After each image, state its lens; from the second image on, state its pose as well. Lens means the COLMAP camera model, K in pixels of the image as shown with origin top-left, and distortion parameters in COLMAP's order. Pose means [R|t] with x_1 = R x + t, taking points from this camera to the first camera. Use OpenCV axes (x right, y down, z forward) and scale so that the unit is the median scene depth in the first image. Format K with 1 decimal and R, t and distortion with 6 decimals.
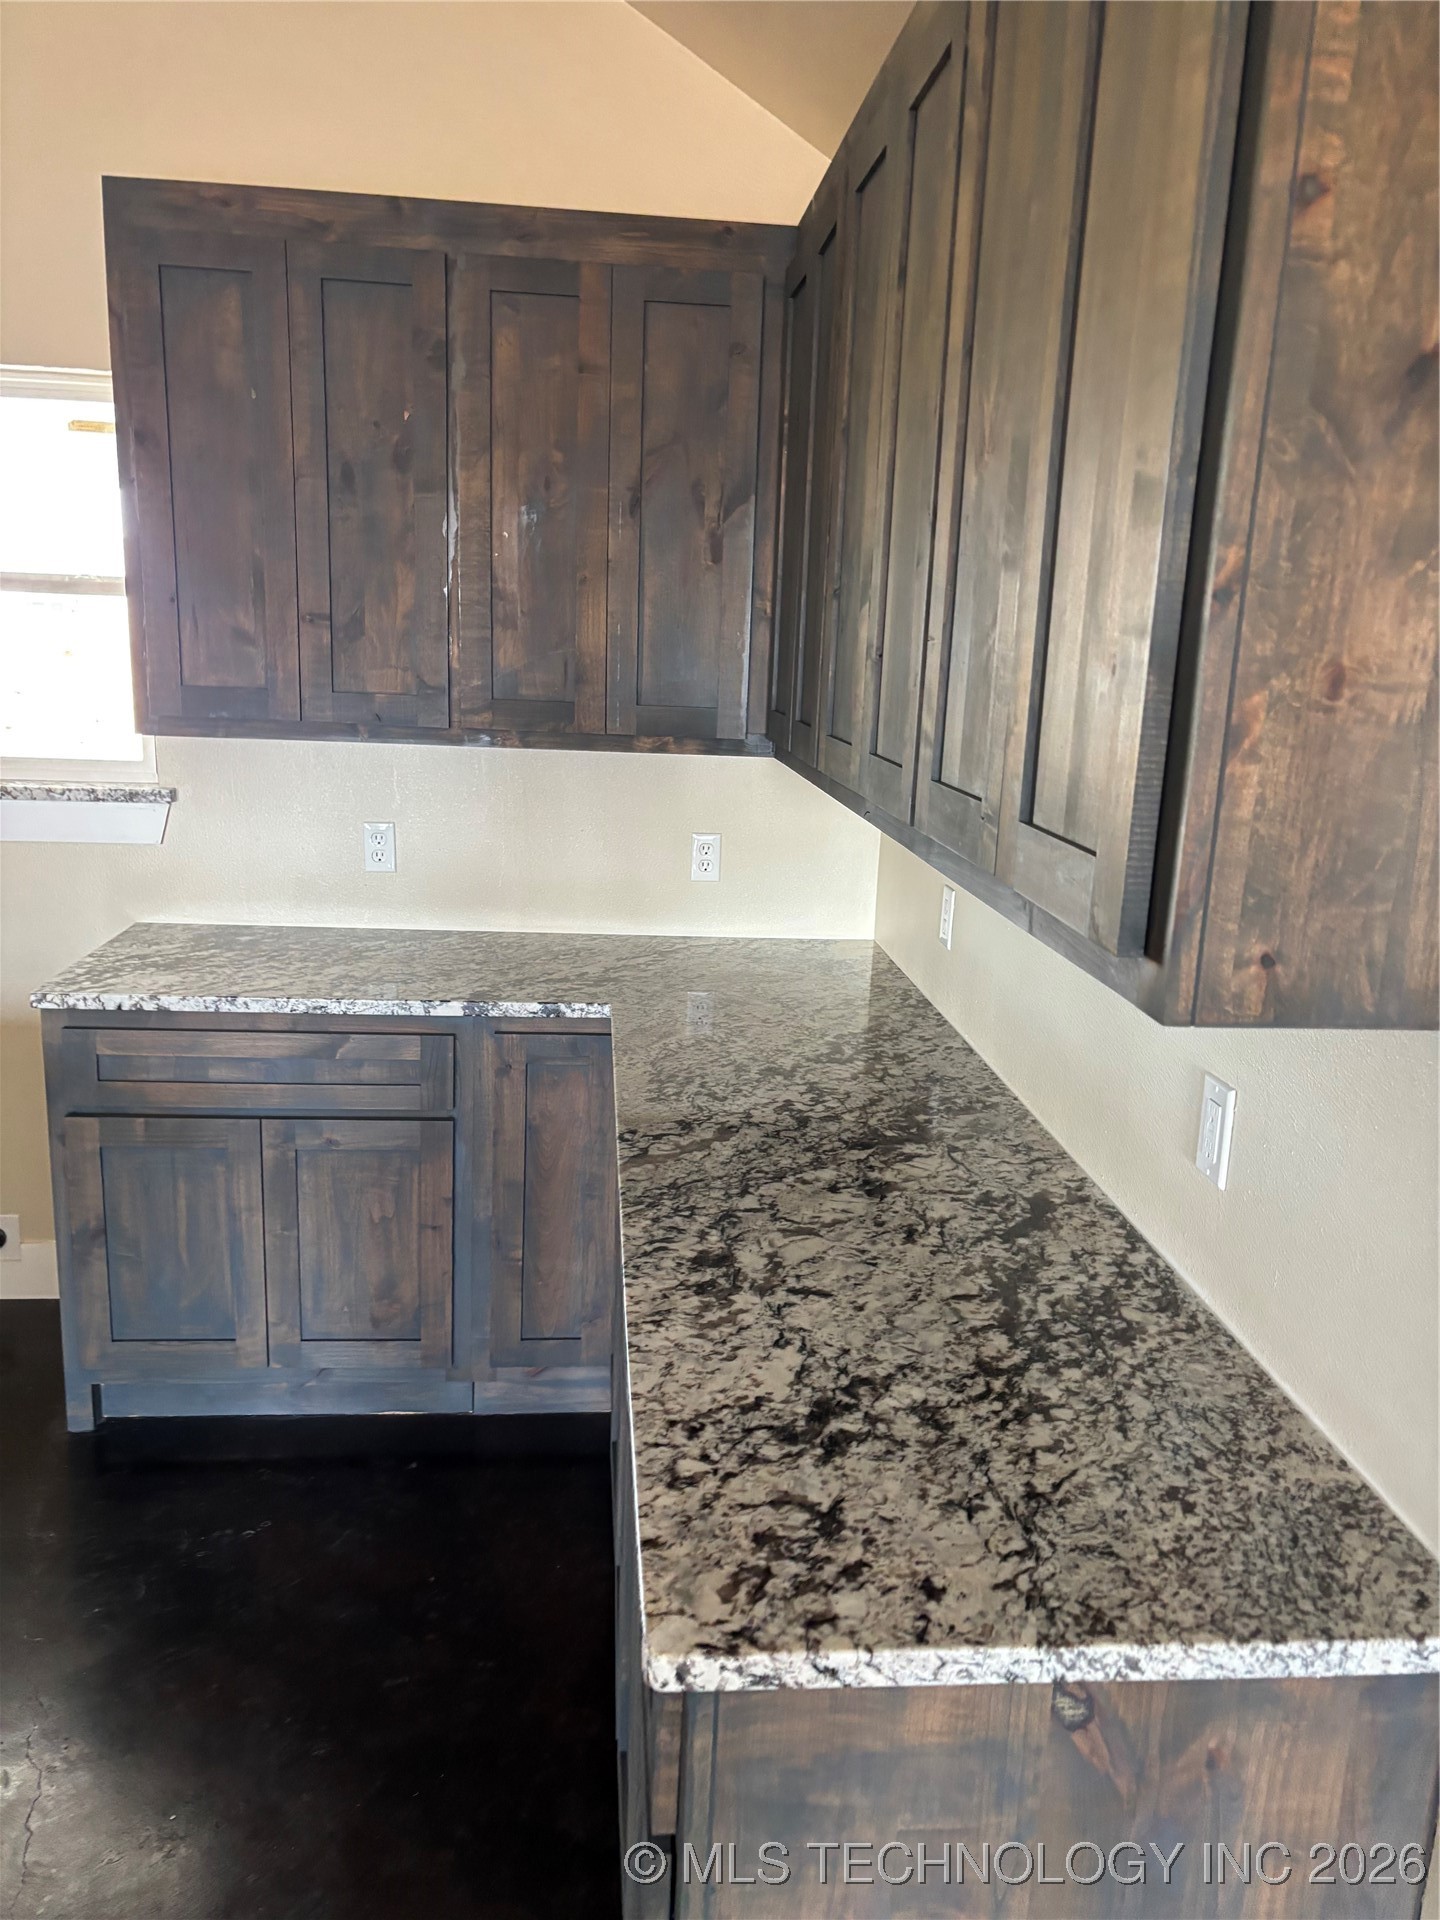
lens RADIAL K [[1448.6, 0, 719.4], [0, 1448.6, 965.8], [0, 0, 1]] dist [0.039587, -0.039294]
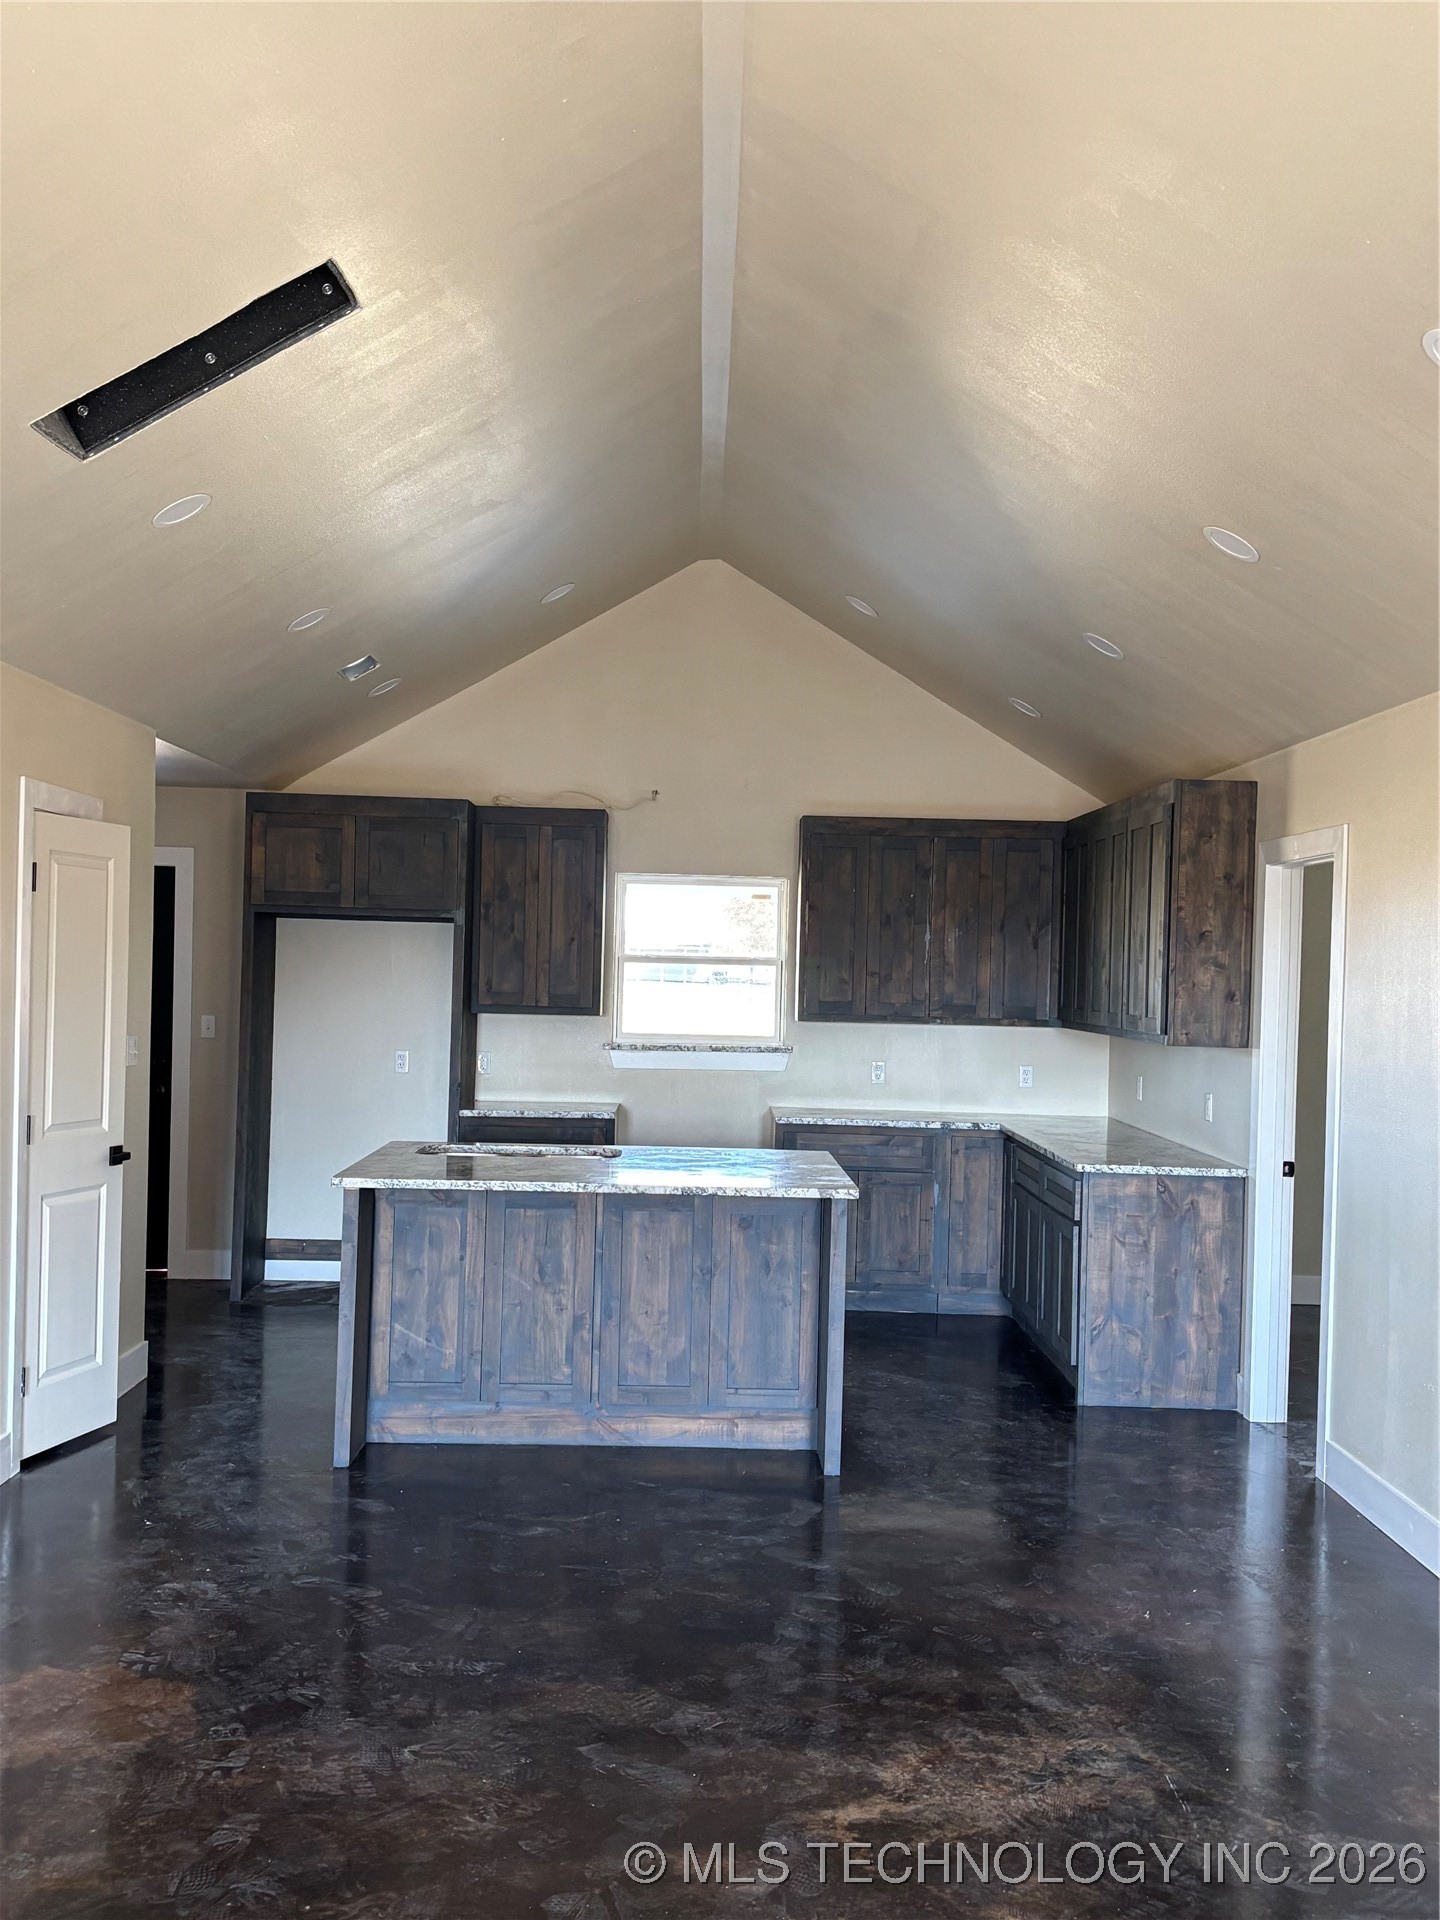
lens RADIAL K [[1931.8, 0, 705.7], [0, 1931.8, 1003.2], [0, 0, 1]] dist [0.210890, 0.000000]
pose [[0.996538, -0.013244, -0.082075, -0.295177], [-0.004168, 0.978028, -0.208434, 0.507826], [0.083032, 0.208054, 0.974587, -2.269146]]
